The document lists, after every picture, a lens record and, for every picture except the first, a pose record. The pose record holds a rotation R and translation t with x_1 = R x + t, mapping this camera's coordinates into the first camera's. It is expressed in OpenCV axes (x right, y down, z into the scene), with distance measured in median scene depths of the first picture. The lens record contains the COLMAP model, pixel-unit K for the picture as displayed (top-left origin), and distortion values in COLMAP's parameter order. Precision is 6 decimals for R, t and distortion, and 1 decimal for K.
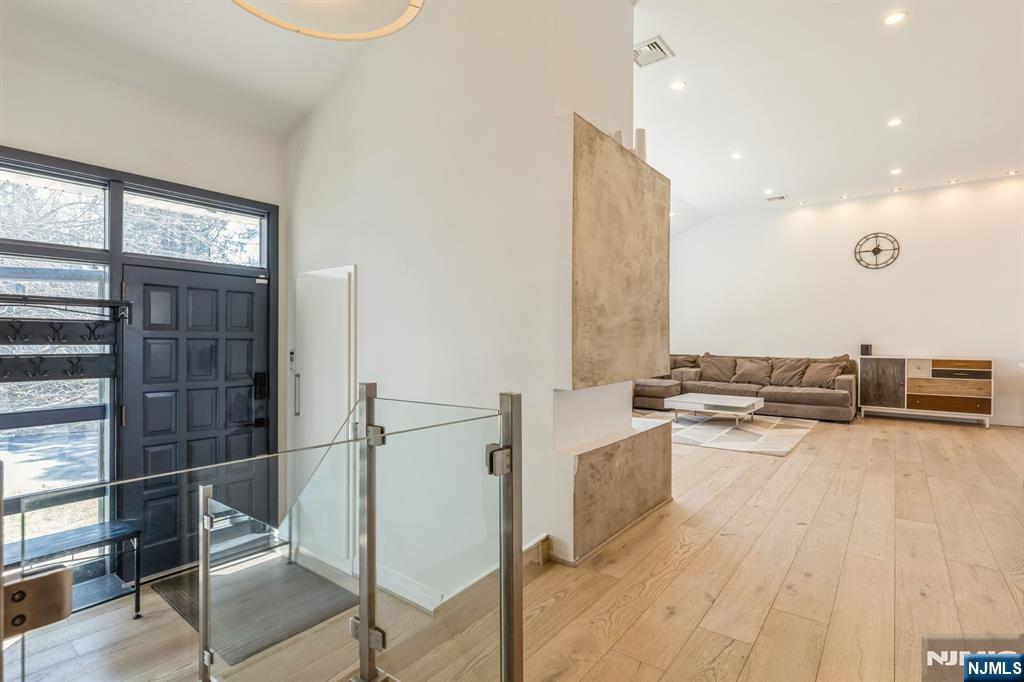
lens RADIAL K [[501.0, 0, 506.0], [0, 501.0, 340.7], [0, 0, 1]] dist [0.001856, 0.000598]
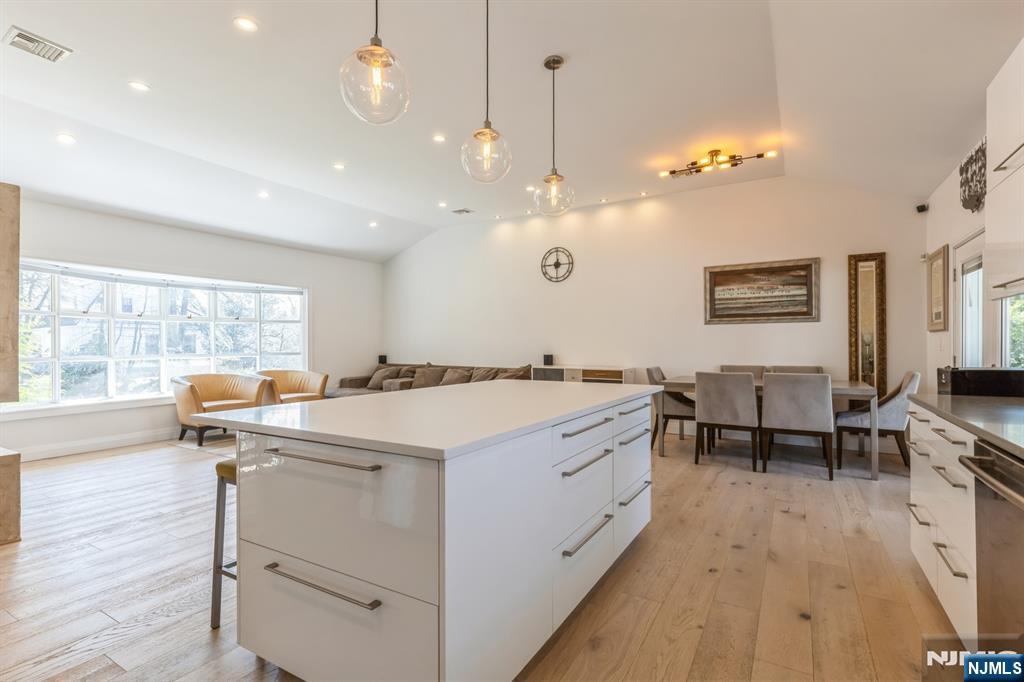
lens RADIAL K [[484.9, 0, 510.7], [0, 484.9, 343.2], [0, 0, 1]] dist [0.000862, 0.000095]
pose [[0.992327, -0.004911, 0.123542, 0.551438], [0.004980, 0.999988, -0.000250, -0.017279], [-0.123539, 0.000864, 0.992339, 0.013374]]
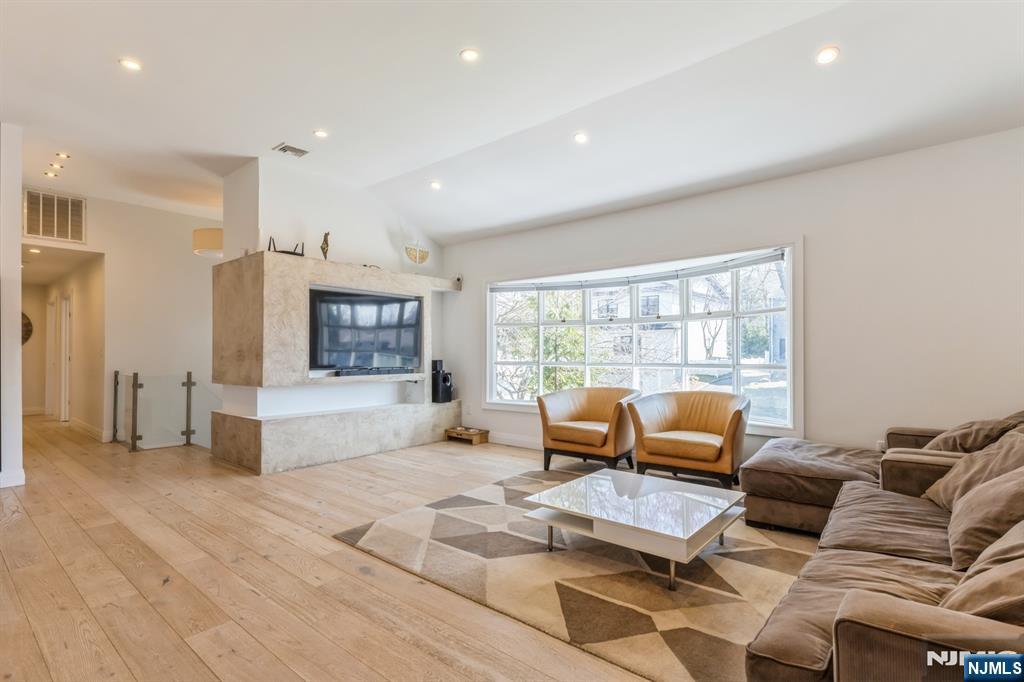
lens RADIAL K [[495.5, 0, 509.8], [0, 495.5, 347.6], [0, 0, 1]] dist [0.001118, 0.000191]
pose [[-0.040506, -0.012890, -0.999096, 0.850048], [0.001235, 0.999915, -0.012951, -0.013488], [0.999179, -0.001758, -0.040487, 0.877926]]
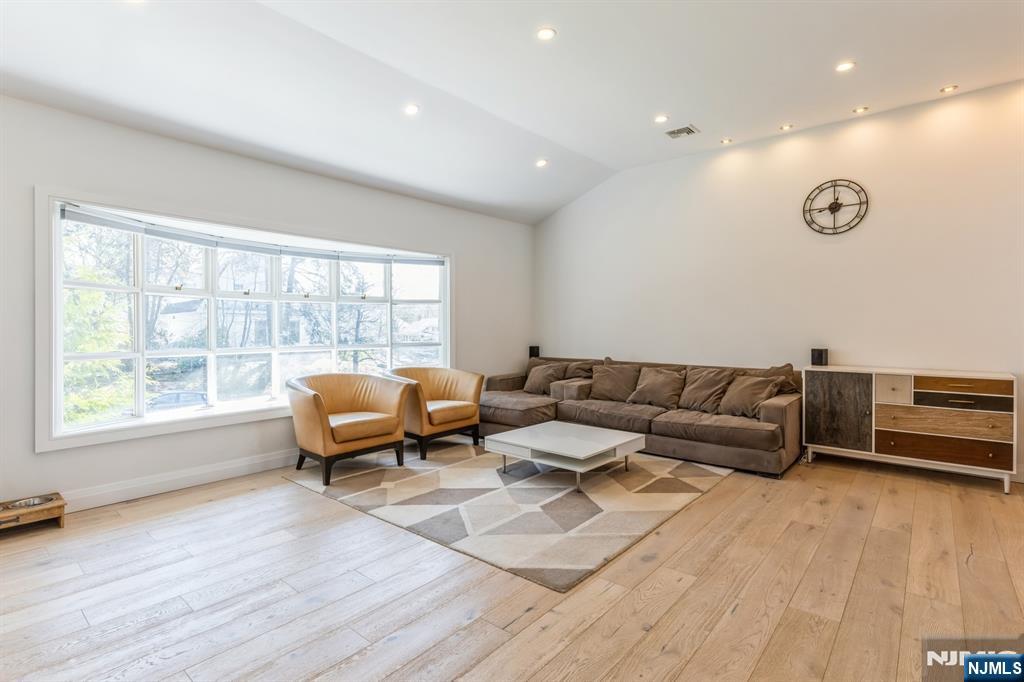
lens RADIAL K [[495.1, 0, 506.6], [0, 495.1, 329.2], [0, 0, 1]] dist [0.003203, -0.000093]
pose [[0.998684, -0.004383, -0.051104, 0.361702], [0.004398, 0.999990, 0.000179, -0.021679], [0.051103, -0.000404, 0.998693, 0.346871]]
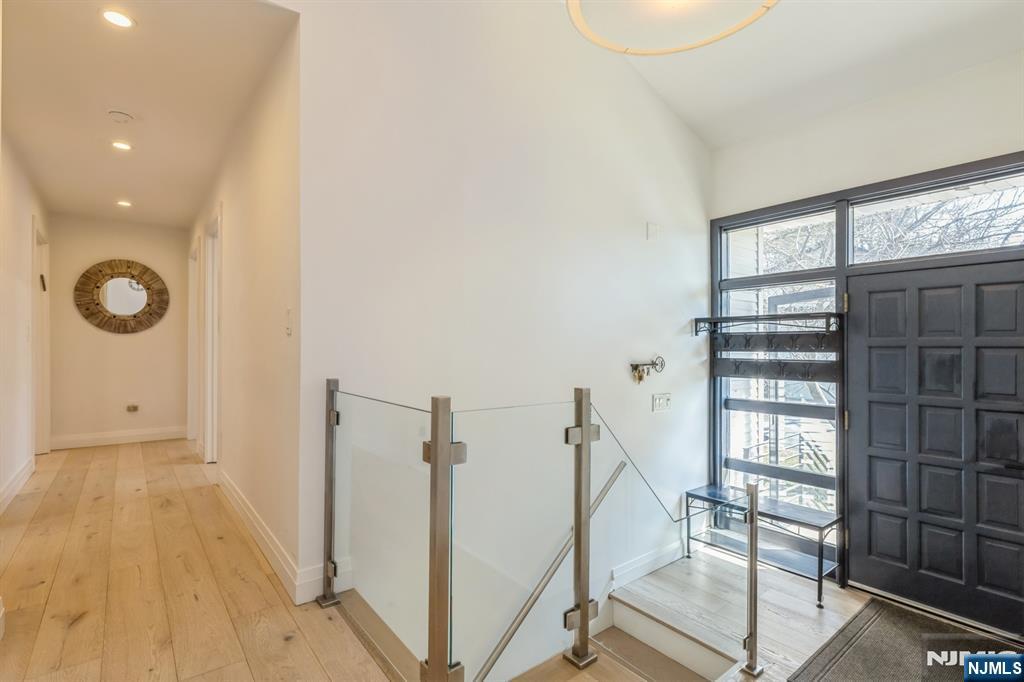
lens RADIAL K [[484.9, 0, 510.7], [0, 484.9, 343.2], [0, 0, 1]] dist [0.000862, 0.000095]
pose [[-0.240968, -0.010130, -0.970480, 0.181365], [-0.000805, 0.999947, -0.010237, -0.000448], [0.970533, -0.001686, -0.240963, 0.253654]]
